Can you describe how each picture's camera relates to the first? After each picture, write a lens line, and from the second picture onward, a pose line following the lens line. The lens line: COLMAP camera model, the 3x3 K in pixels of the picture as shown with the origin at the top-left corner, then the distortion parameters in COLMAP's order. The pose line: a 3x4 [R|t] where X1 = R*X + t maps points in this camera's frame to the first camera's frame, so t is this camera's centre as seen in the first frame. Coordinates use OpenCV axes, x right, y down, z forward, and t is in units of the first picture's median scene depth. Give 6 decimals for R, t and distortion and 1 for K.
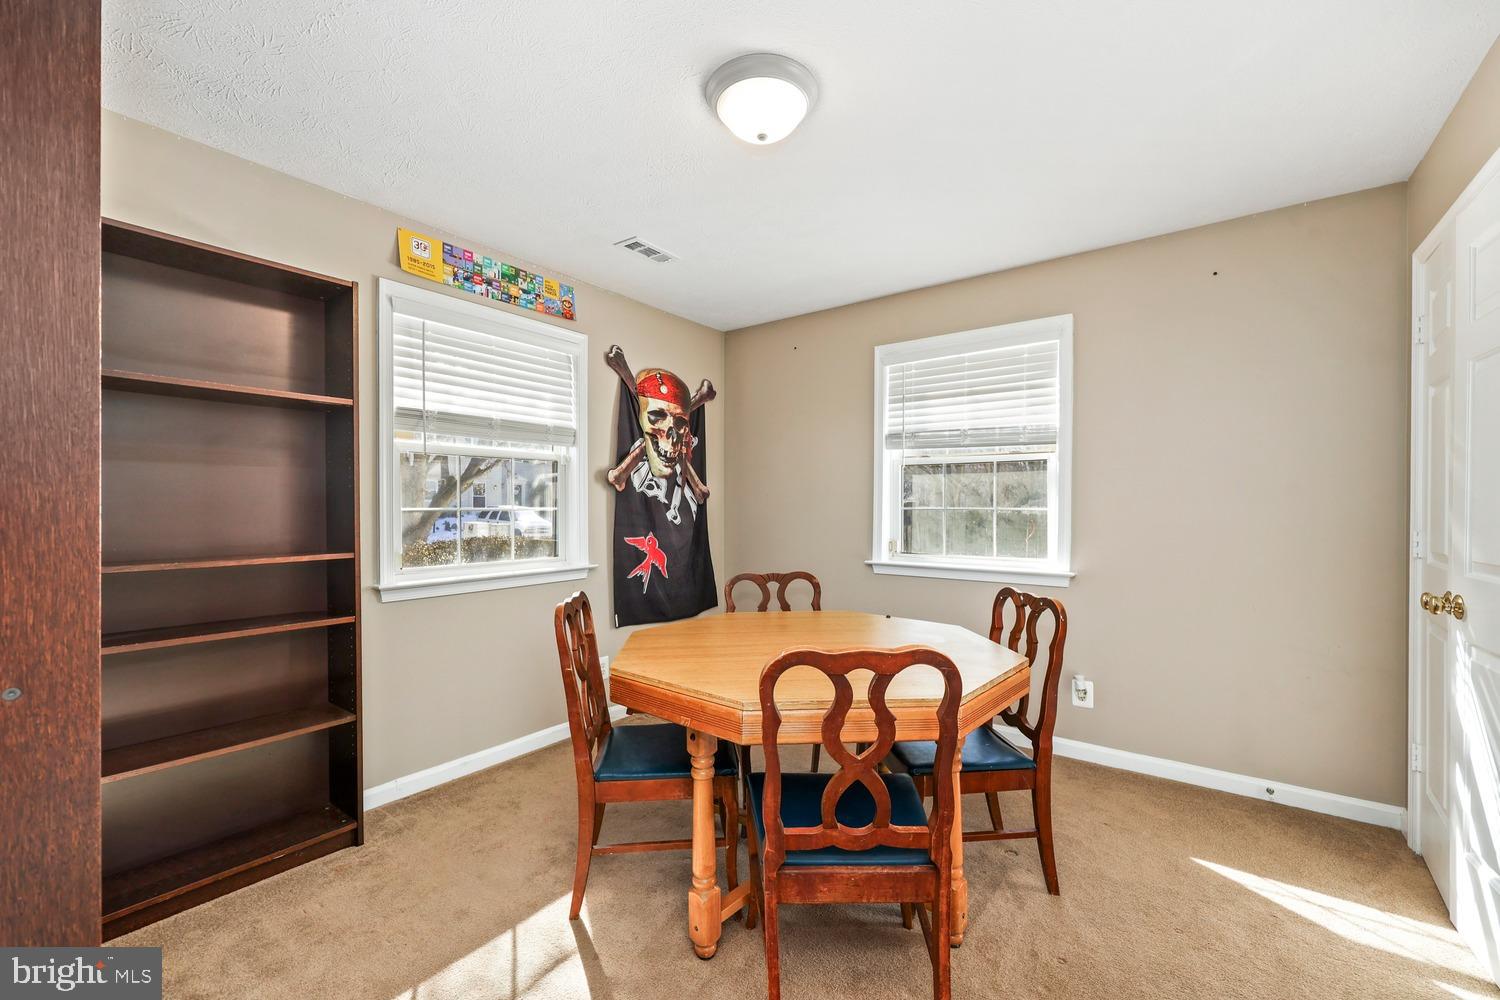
lens RADIAL K [[616.7, 0, 744.6], [0, 616.7, 507.5], [0, 0, 1]] dist [-0.002388, -0.000397]
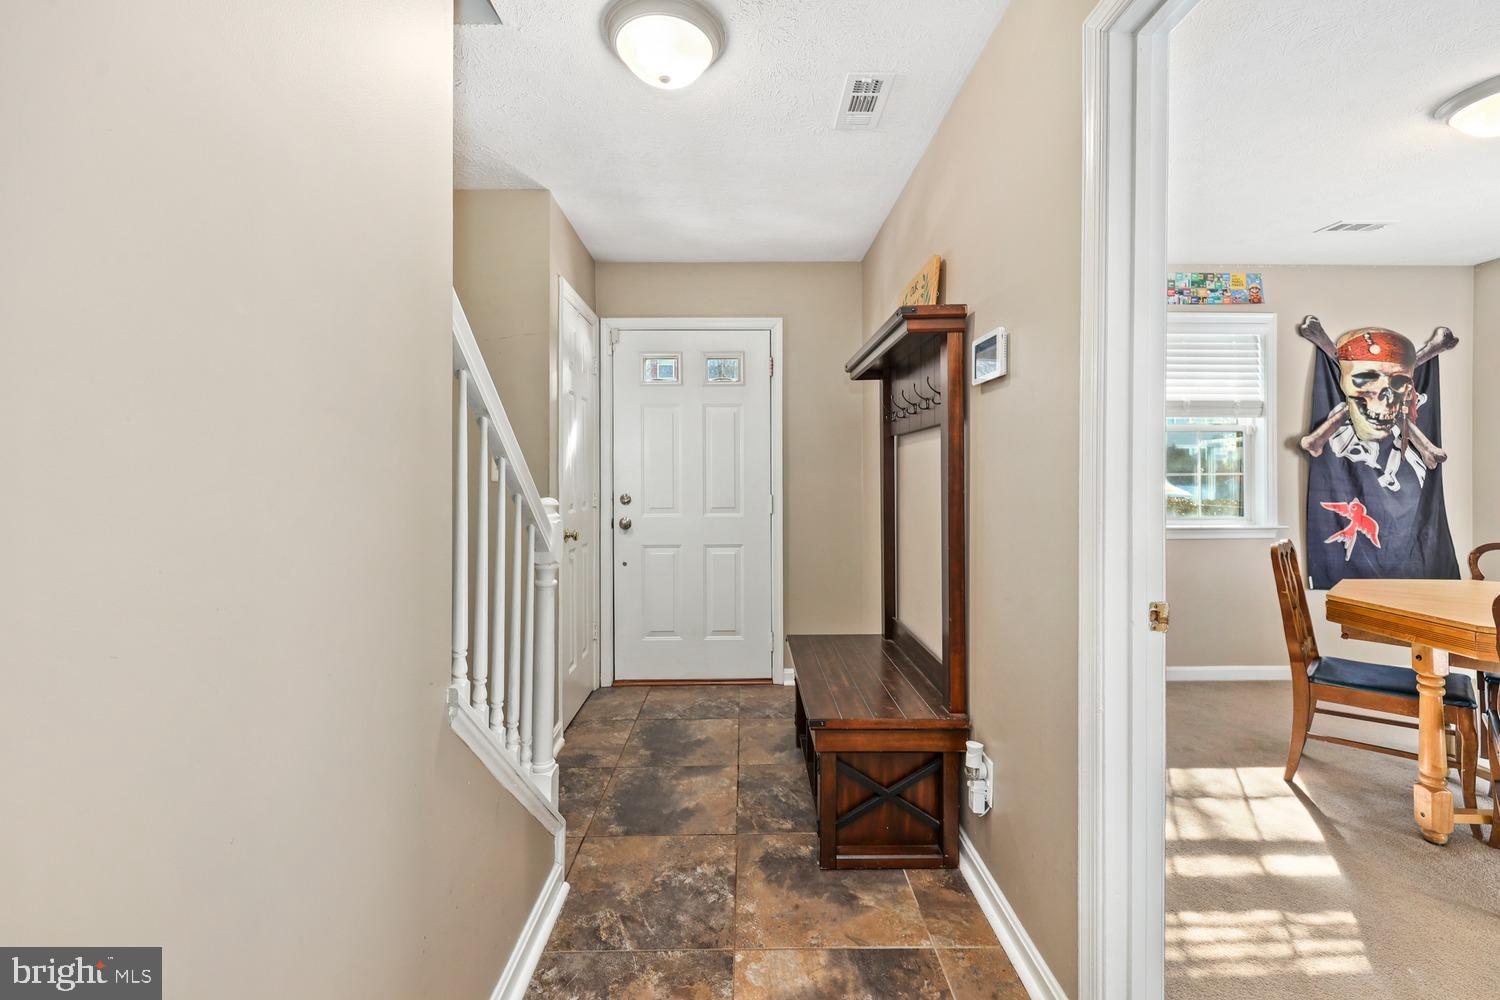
lens RADIAL K [[616.7, 0, 753.8], [0, 616.7, 473.3], [0, 0, 1]] dist [-0.002388, -0.000397]
pose [[0.614753, 0.000010, -0.788720, 0.029759], [-0.000809, 0.999999, -0.000617, 0.002247], [0.788719, 0.001017, 0.614752, -0.354513]]
